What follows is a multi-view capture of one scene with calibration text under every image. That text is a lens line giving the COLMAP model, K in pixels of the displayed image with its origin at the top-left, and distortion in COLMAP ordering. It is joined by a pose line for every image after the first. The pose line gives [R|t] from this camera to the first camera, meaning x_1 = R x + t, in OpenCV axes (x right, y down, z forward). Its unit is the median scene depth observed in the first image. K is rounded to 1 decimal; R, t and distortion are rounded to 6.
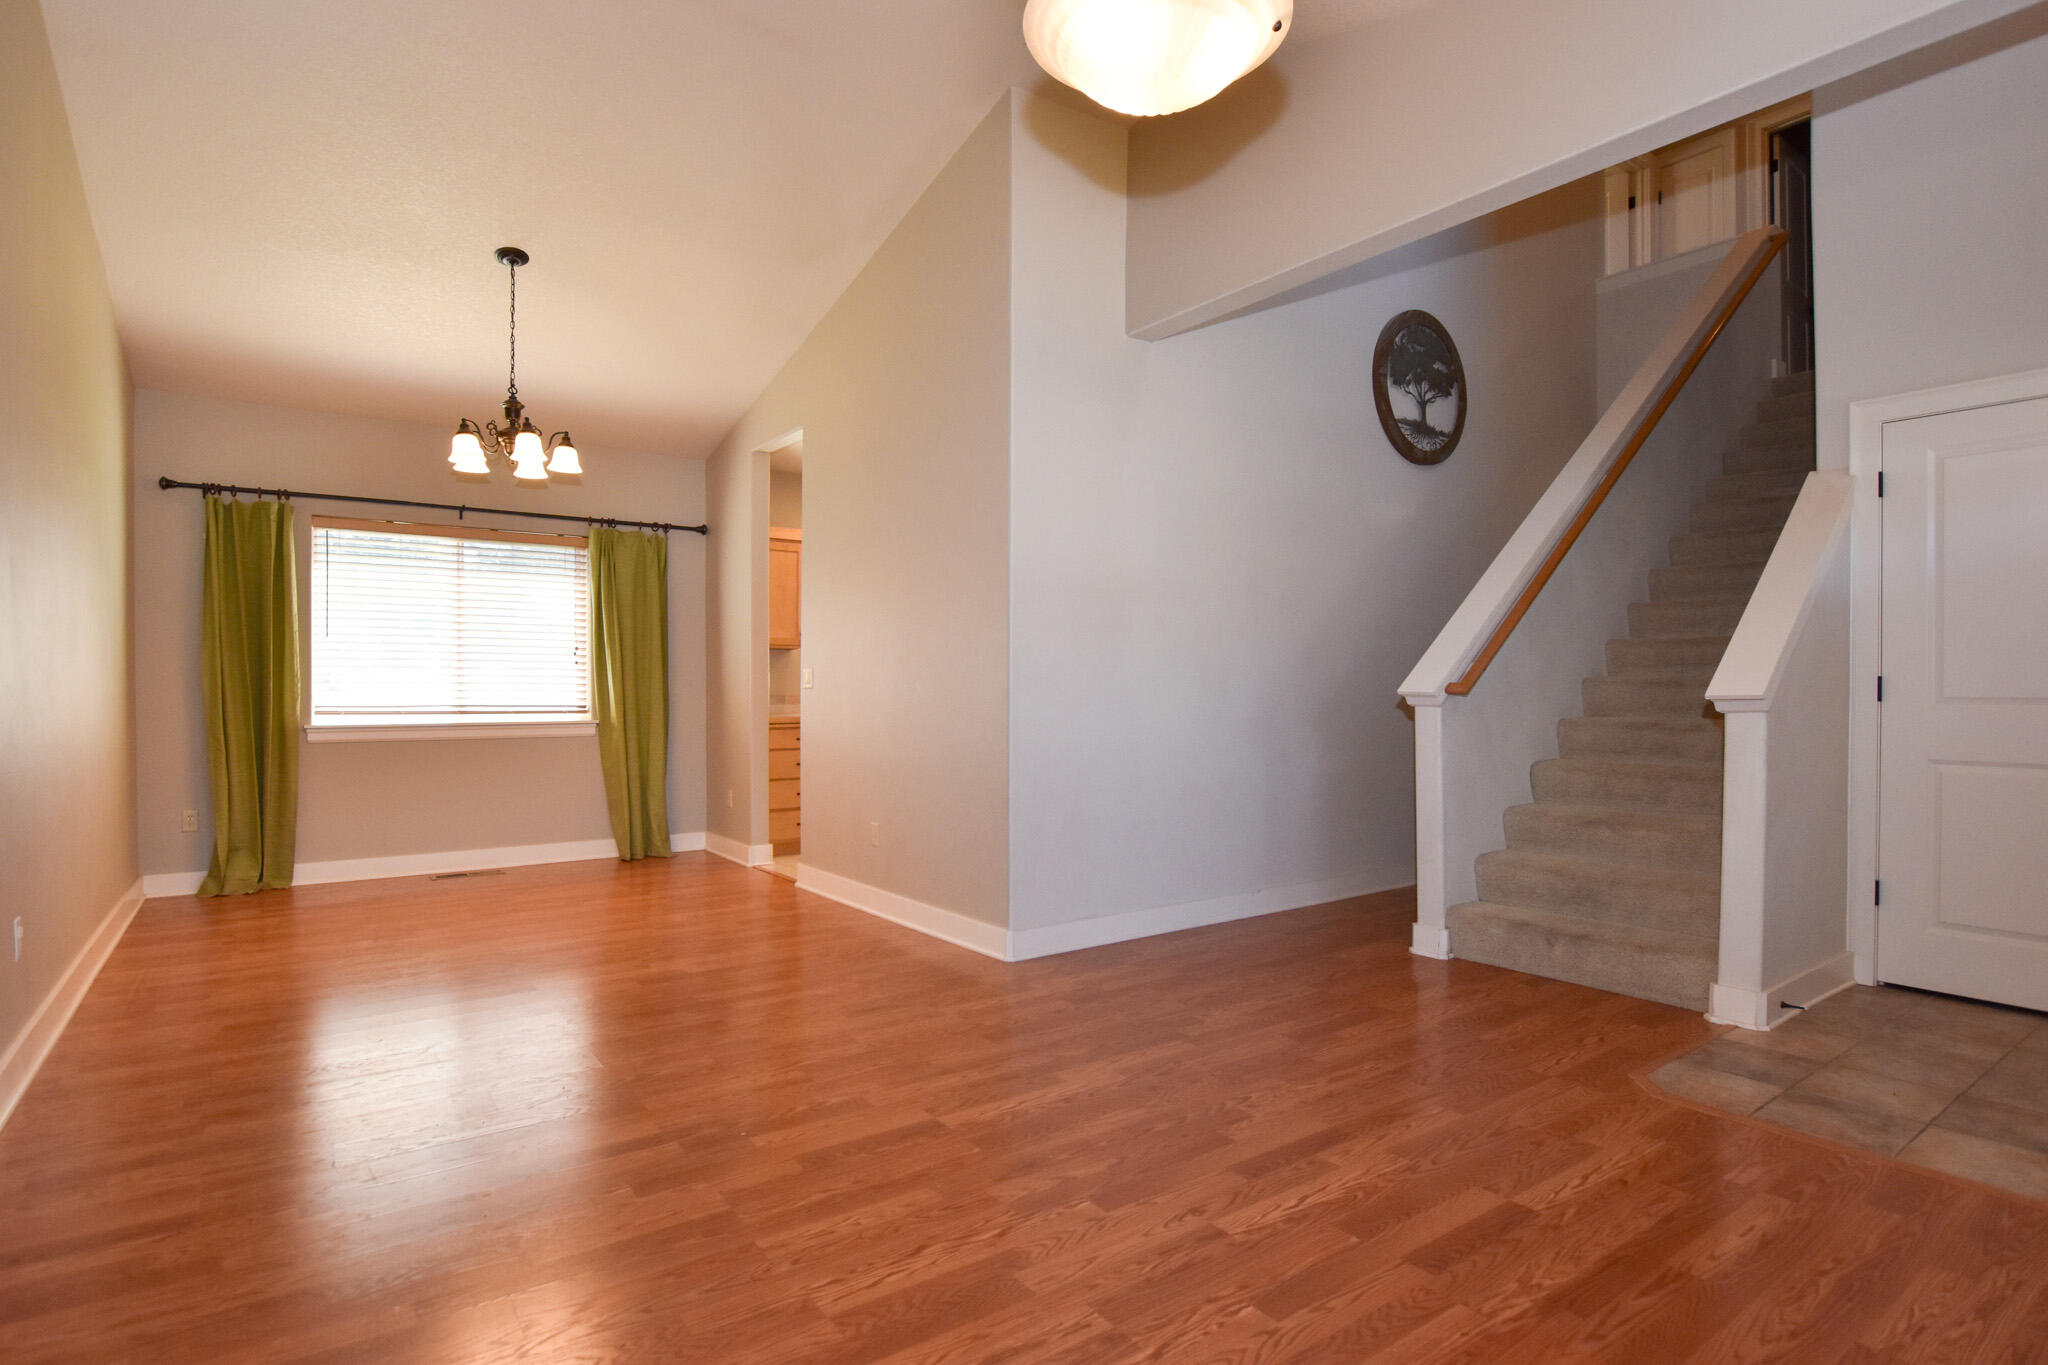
lens RADIAL K [[1046.2, 0, 1024.6], [0, 1046.2, 688.8], [0, 0, 1]] dist [-0.020502, -0.001031]
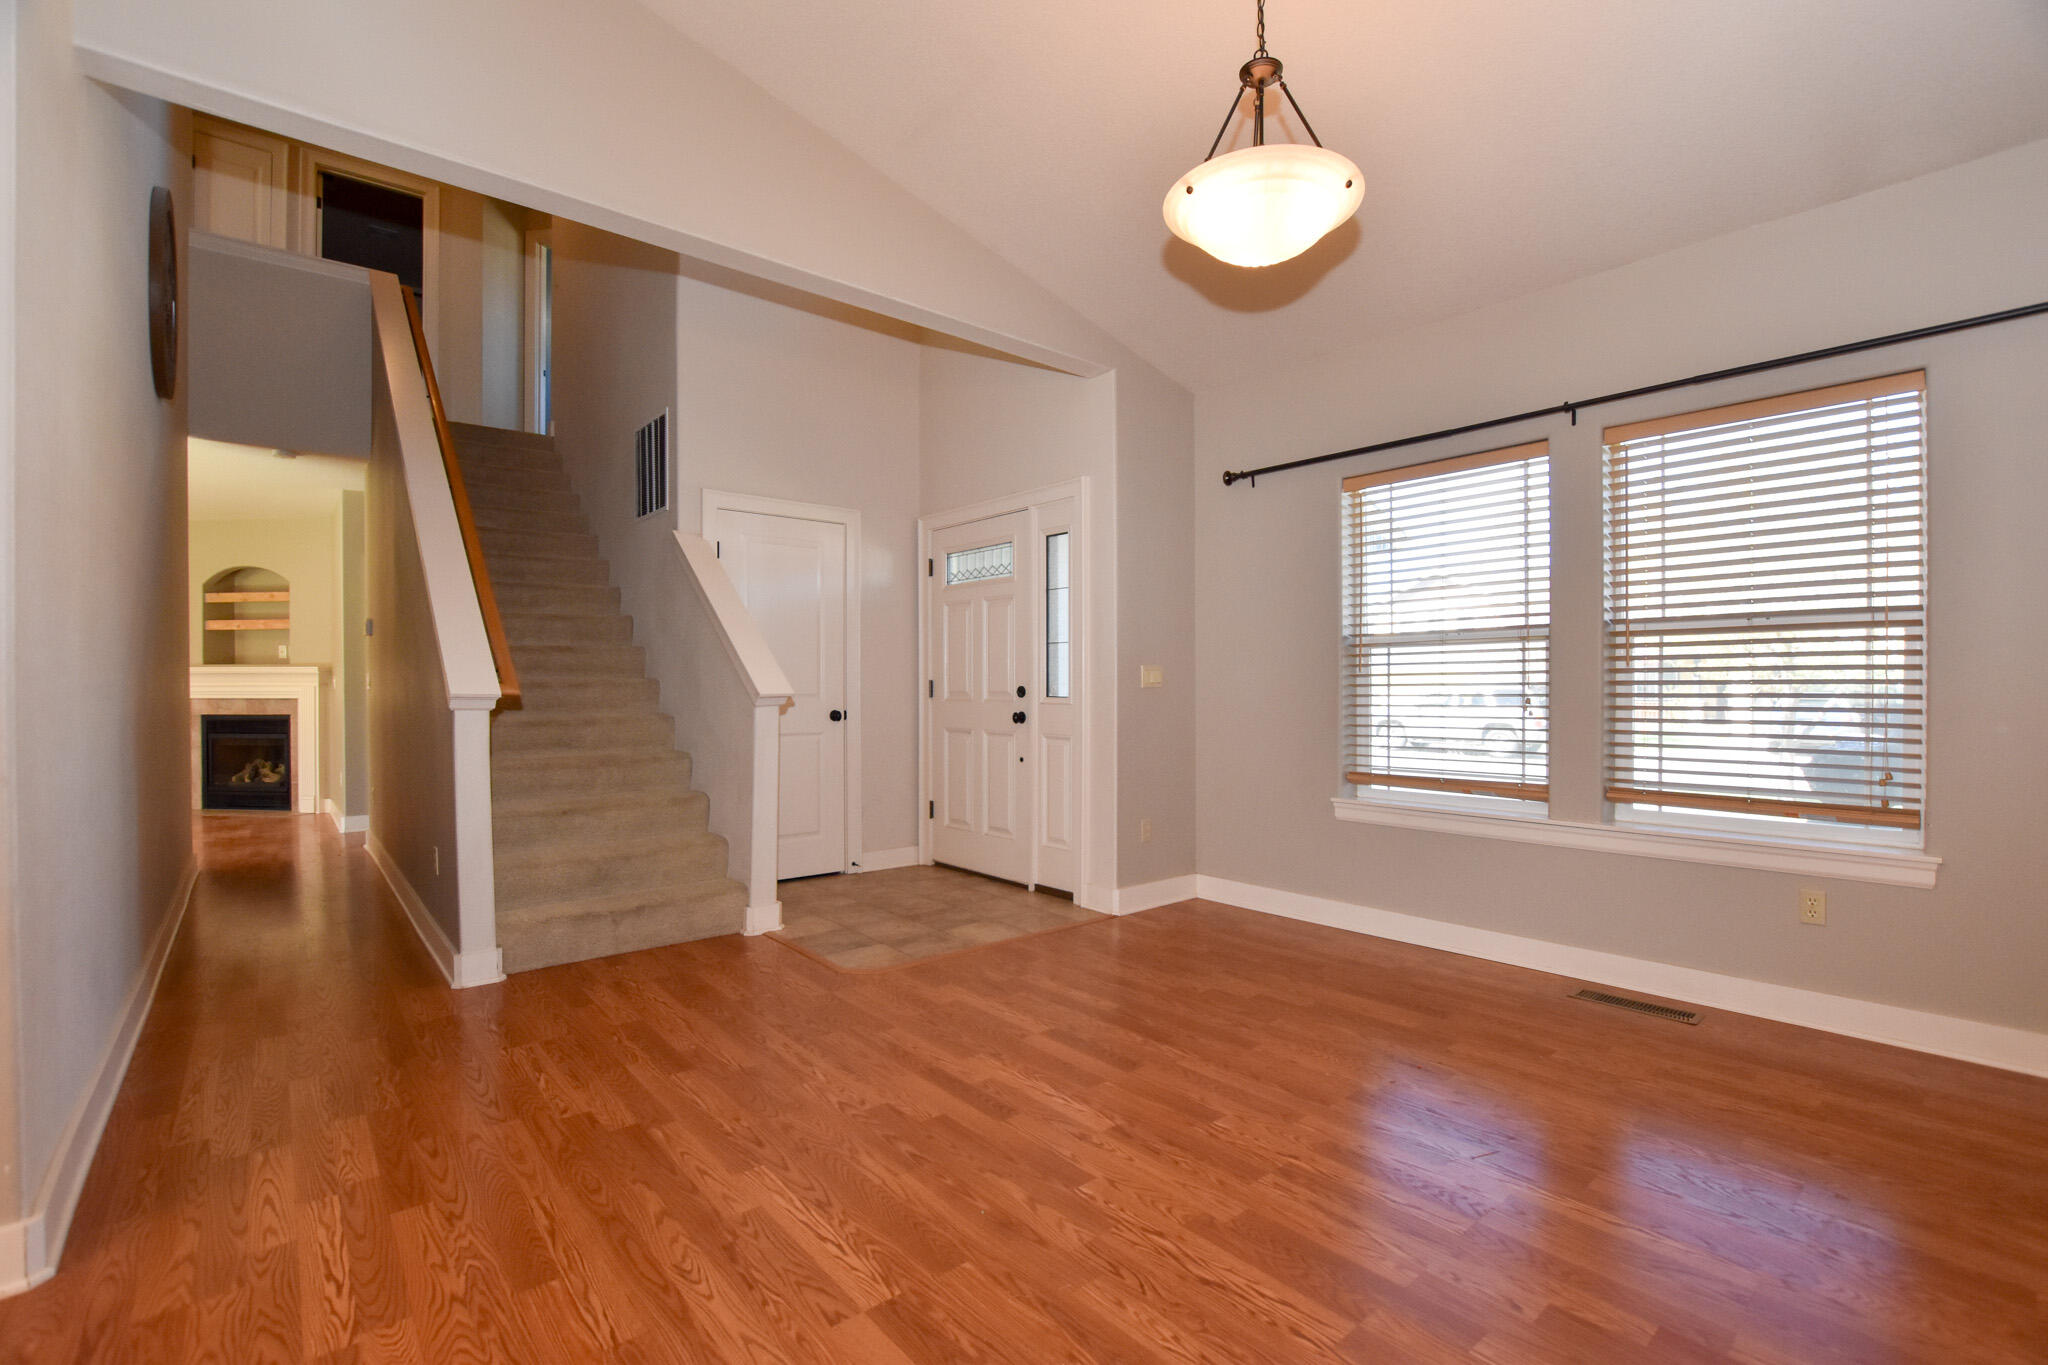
lens RADIAL K [[902.7, 0, 1027.9], [0, 902.7, 687.8], [0, 0, 1]] dist [-0.026964, -0.000480]
pose [[-0.083669, -0.000793, 0.996493, -0.668412], [0.002517, 0.999996, 0.001008, -0.003418], [-0.996490, 0.002593, -0.083666, 0.917484]]
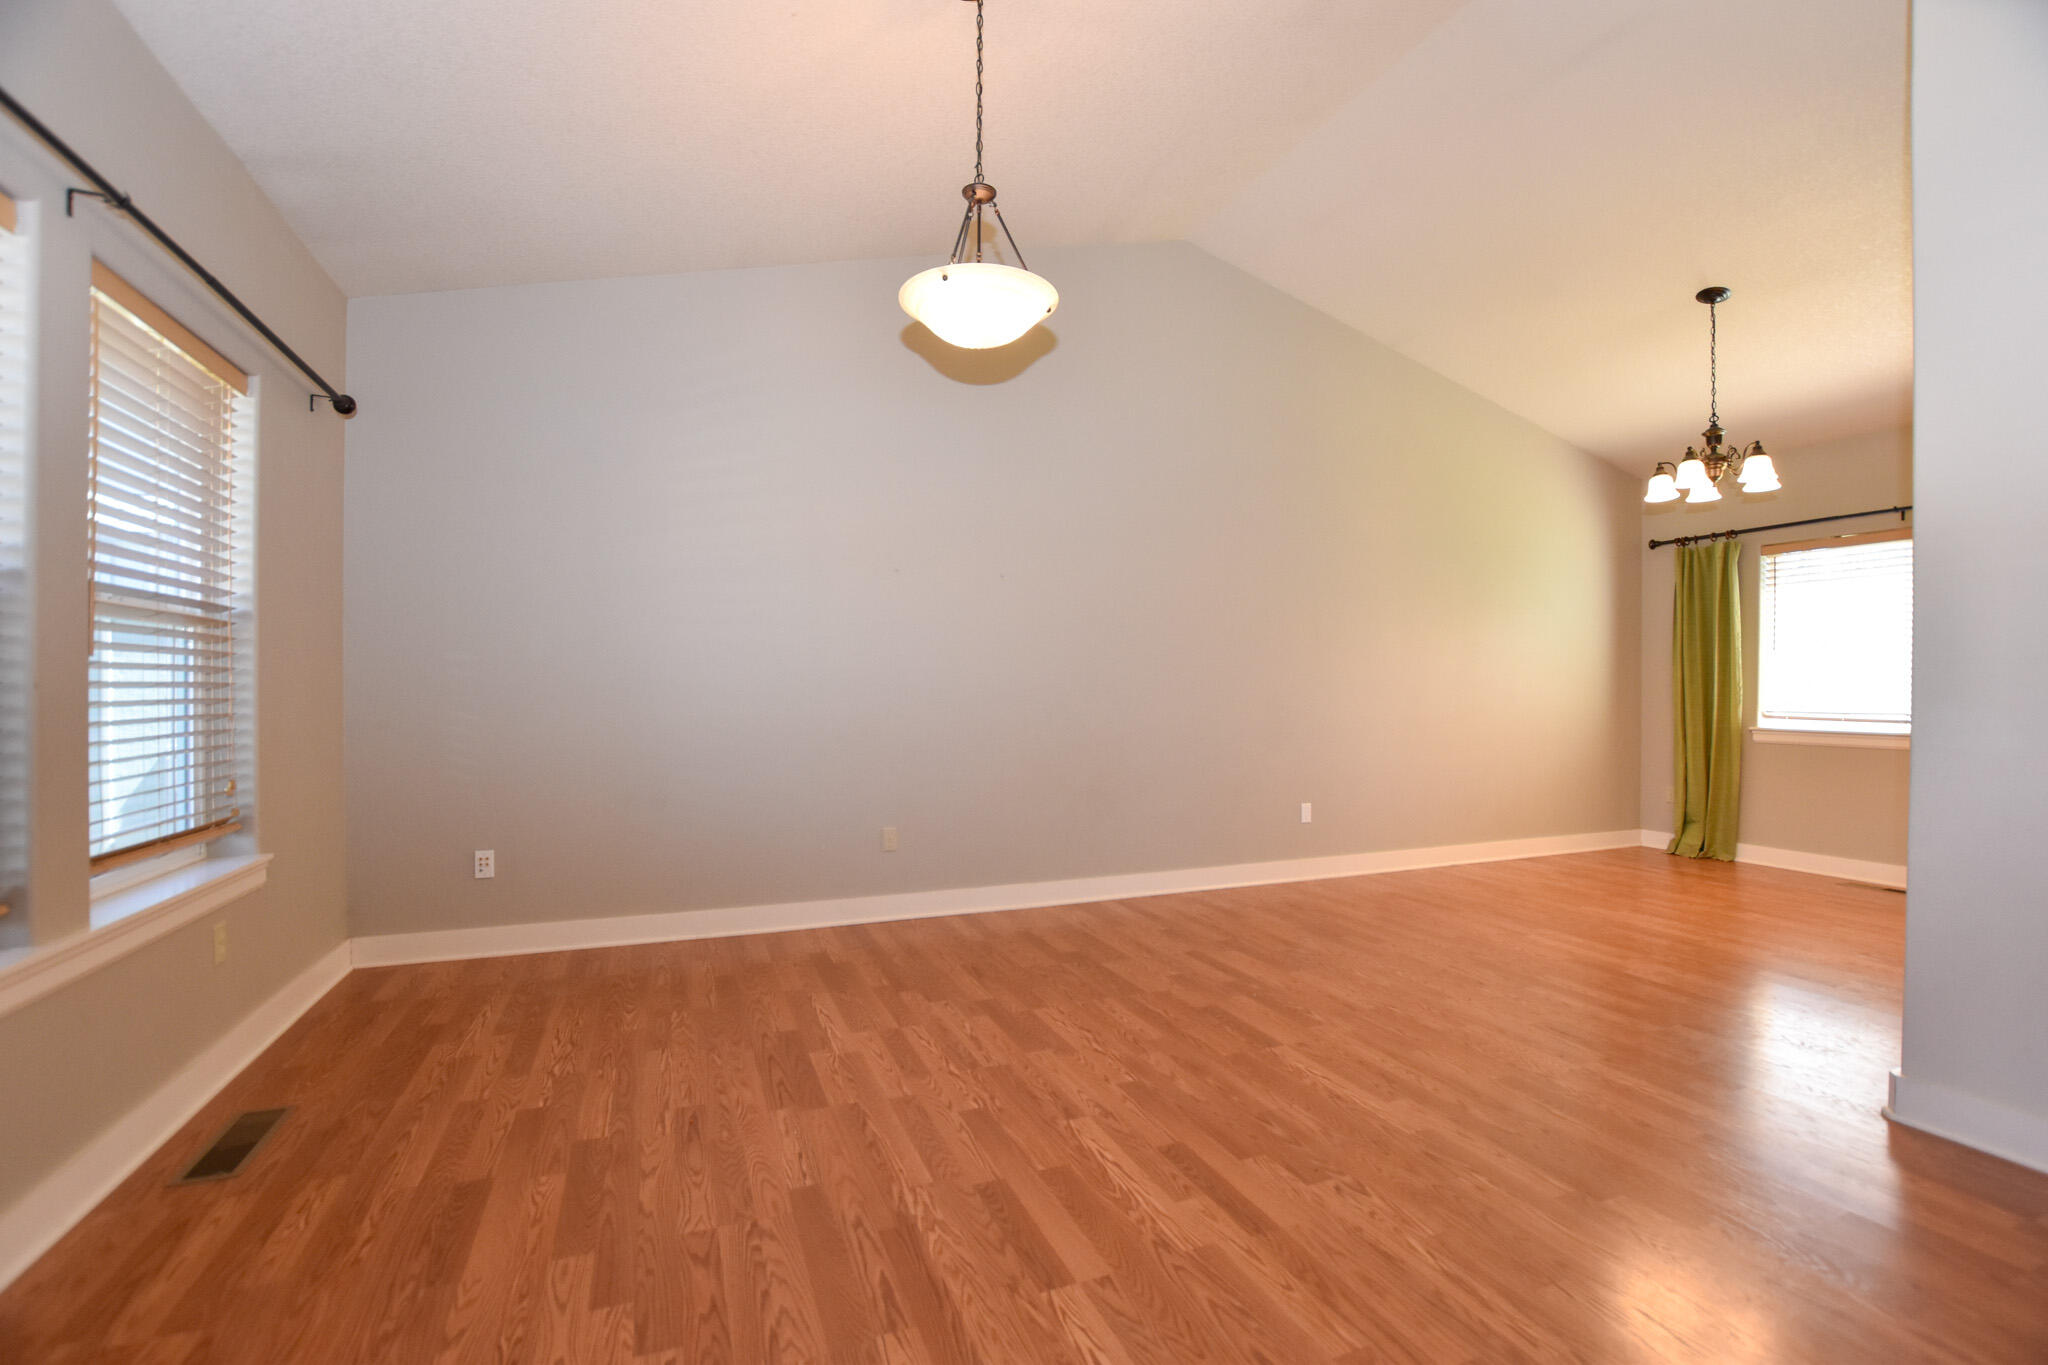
lens RADIAL K [[902.7, 0, 1031.5], [0, 902.7, 690.6], [0, 0, 1]] dist [-0.026964, -0.000480]
pose [[-0.230376, 0.000876, -0.973101, 0.991353], [-0.005214, 0.999984, 0.002134, -0.008061], [0.973088, 0.005566, -0.230368, 0.927295]]
